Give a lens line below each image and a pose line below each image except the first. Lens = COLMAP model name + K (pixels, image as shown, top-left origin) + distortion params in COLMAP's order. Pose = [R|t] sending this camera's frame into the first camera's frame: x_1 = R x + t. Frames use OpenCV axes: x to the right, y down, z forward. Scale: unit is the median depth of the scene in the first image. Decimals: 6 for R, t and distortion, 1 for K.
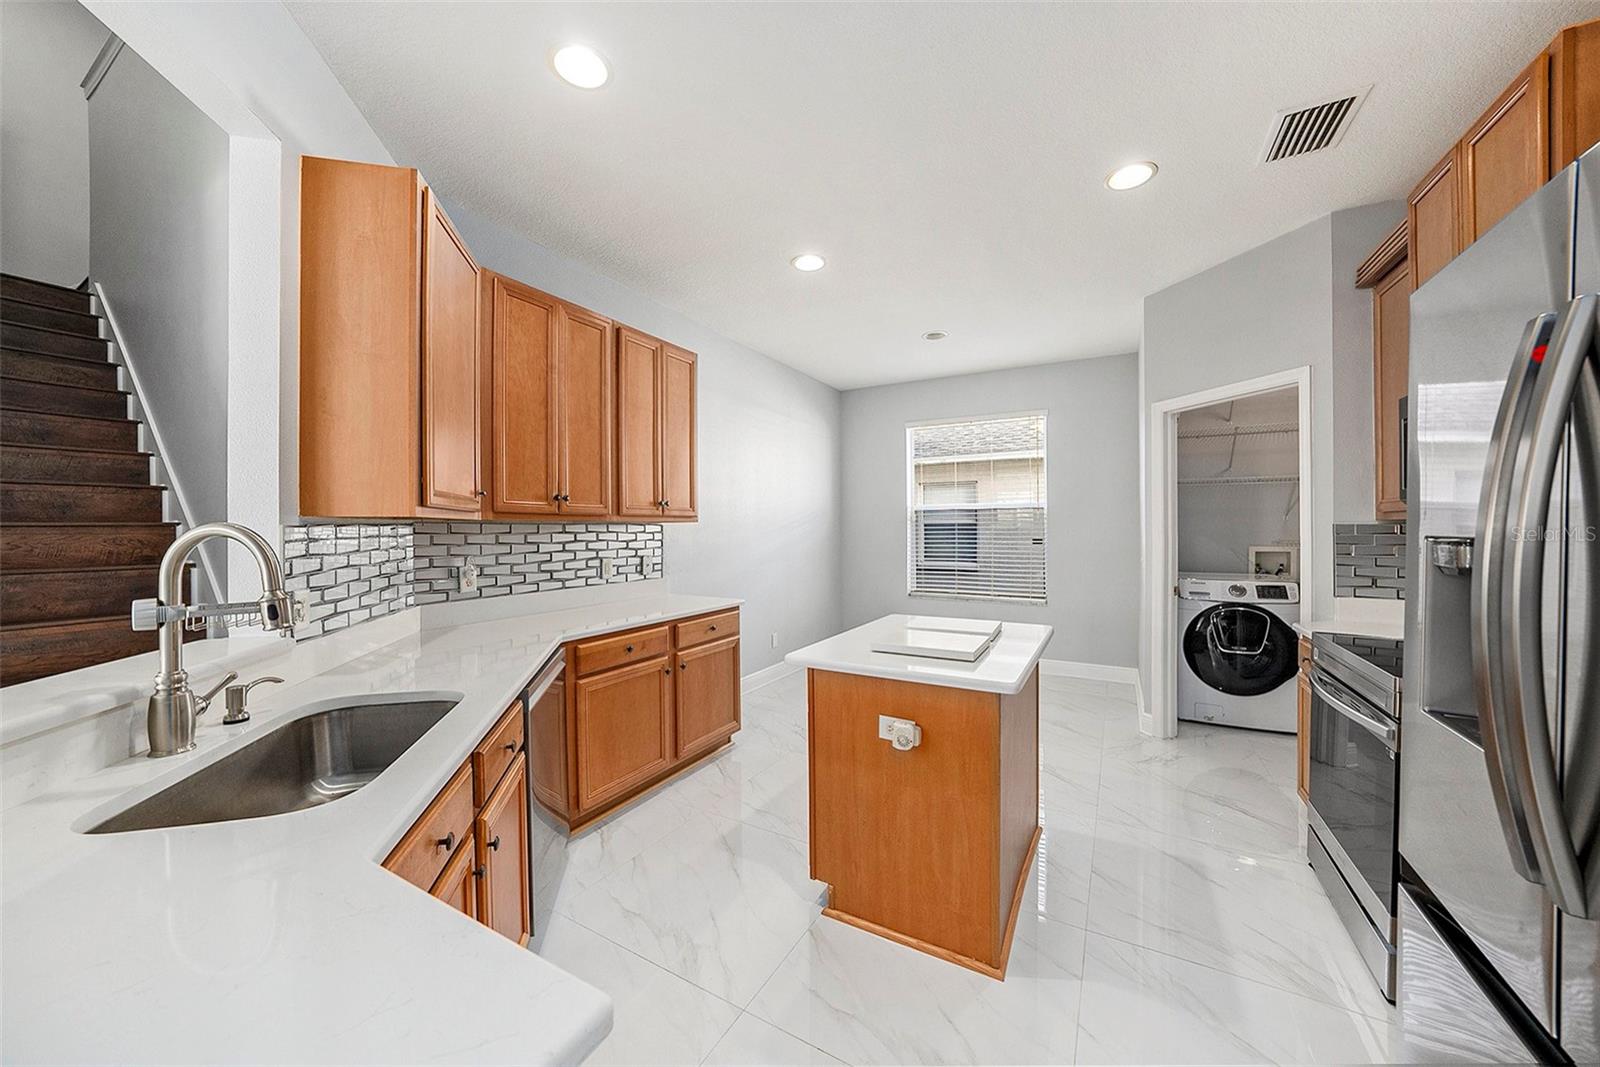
lens RADIAL K [[569.3, 0, 808.5], [0, 569.3, 523.8], [0, 0, 1]] dist [-0.030138, 0.007542]
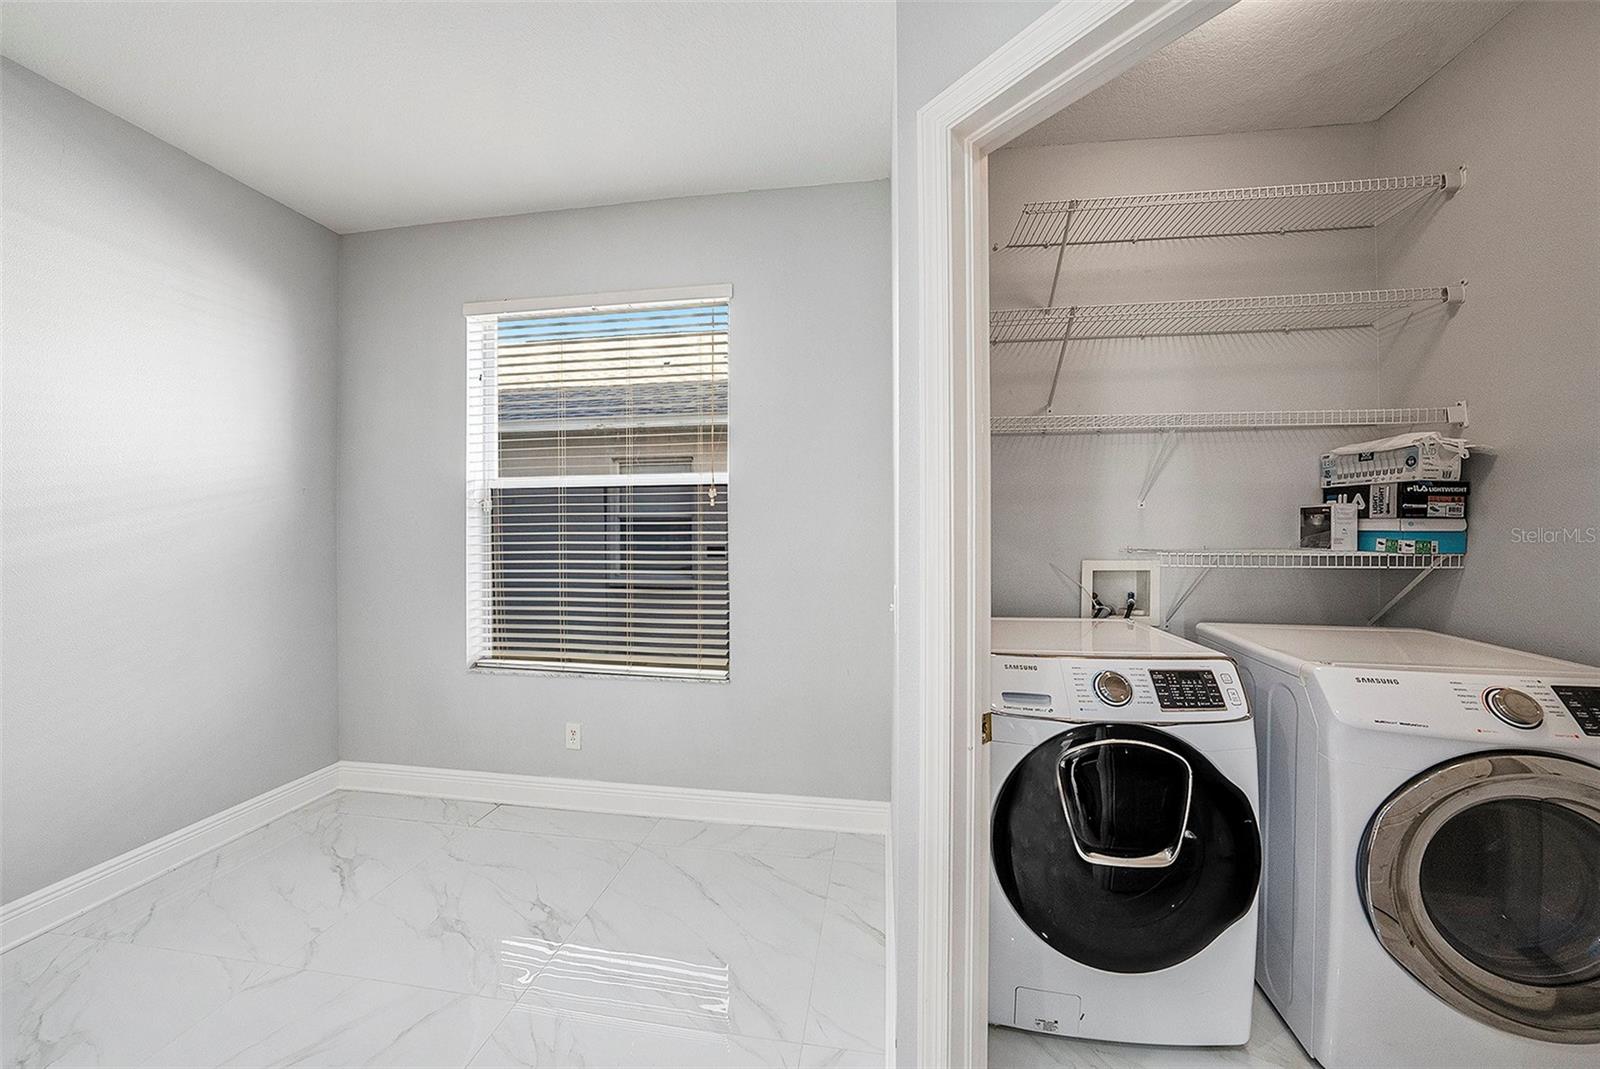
lens RADIAL K [[569.3, 0, 808.5], [0, 569.3, 524.8], [0, 0, 1]] dist [-0.030138, 0.007542]
pose [[0.935420, 0.003433, 0.353521, 0.434299], [-0.004677, 0.999986, 0.002664, 0.007177], [-0.353506, -0.004146, 0.935423, 0.714432]]
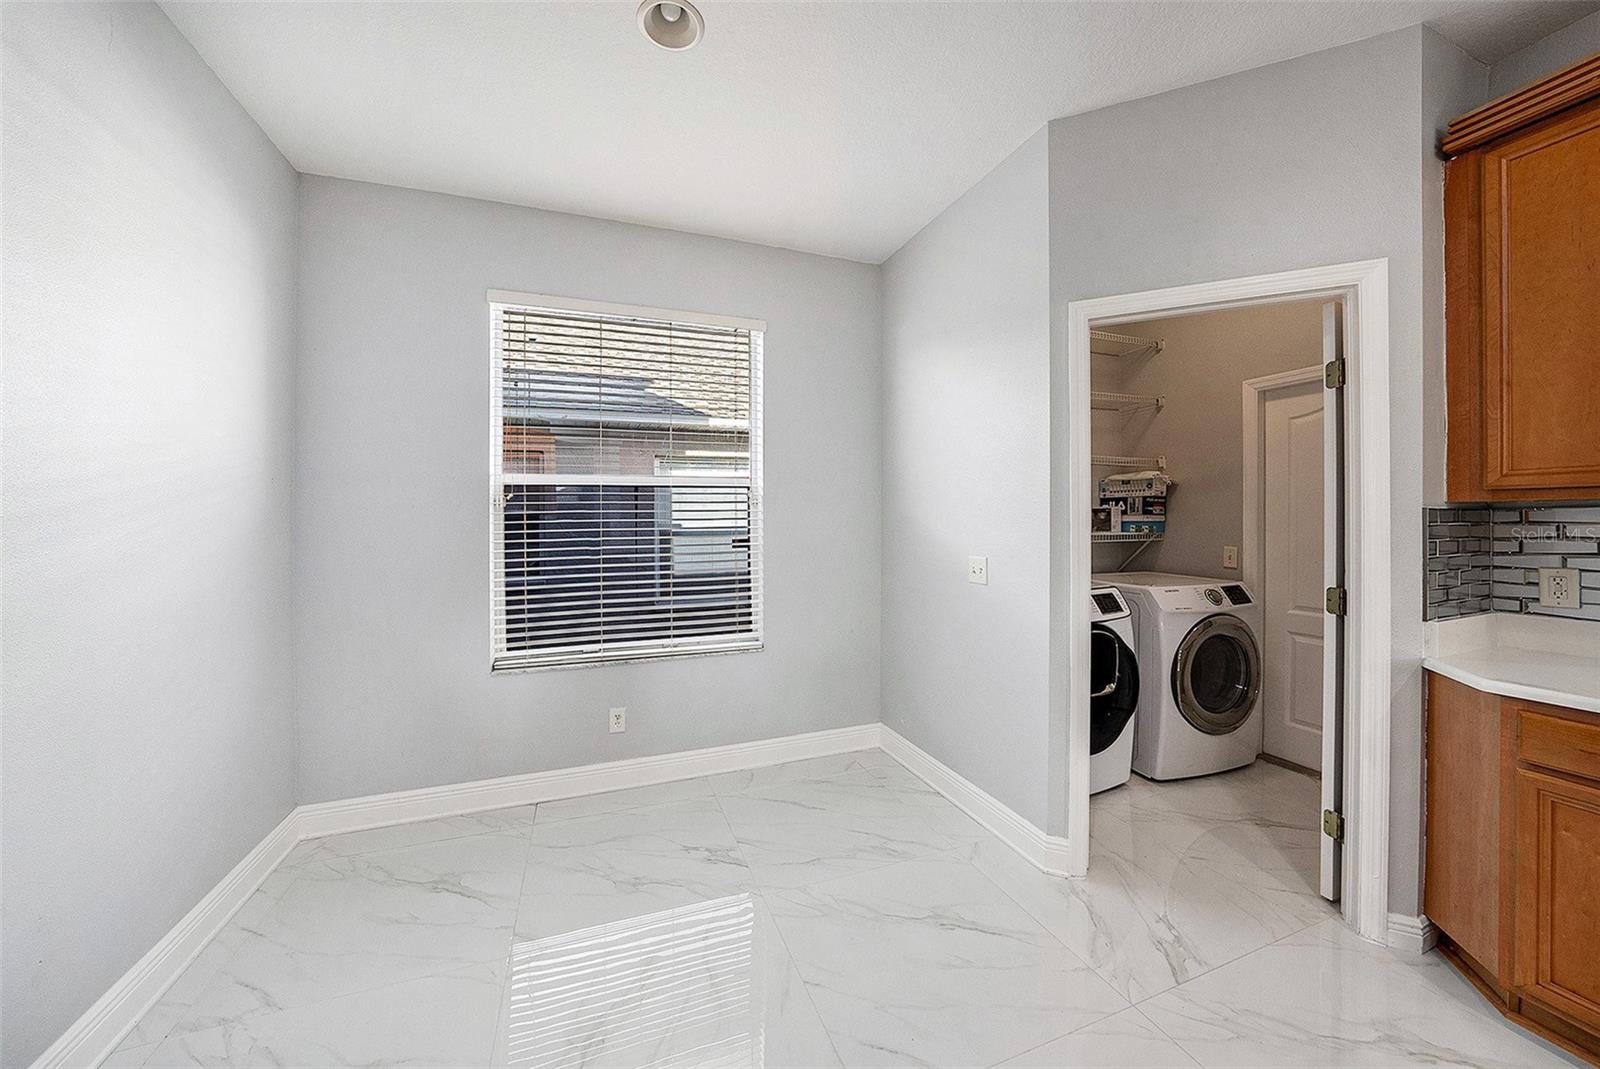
lens RADIAL K [[569.3, 0, 808.5], [0, 569.3, 524.8], [0, 0, 1]] dist [-0.030138, 0.007542]
pose [[0.644720, -0.007408, 0.764383, -0.003433], [0.000968, 0.999960, 0.008875, 0.008430], [-0.764418, -0.004982, 0.644701, 0.801016]]
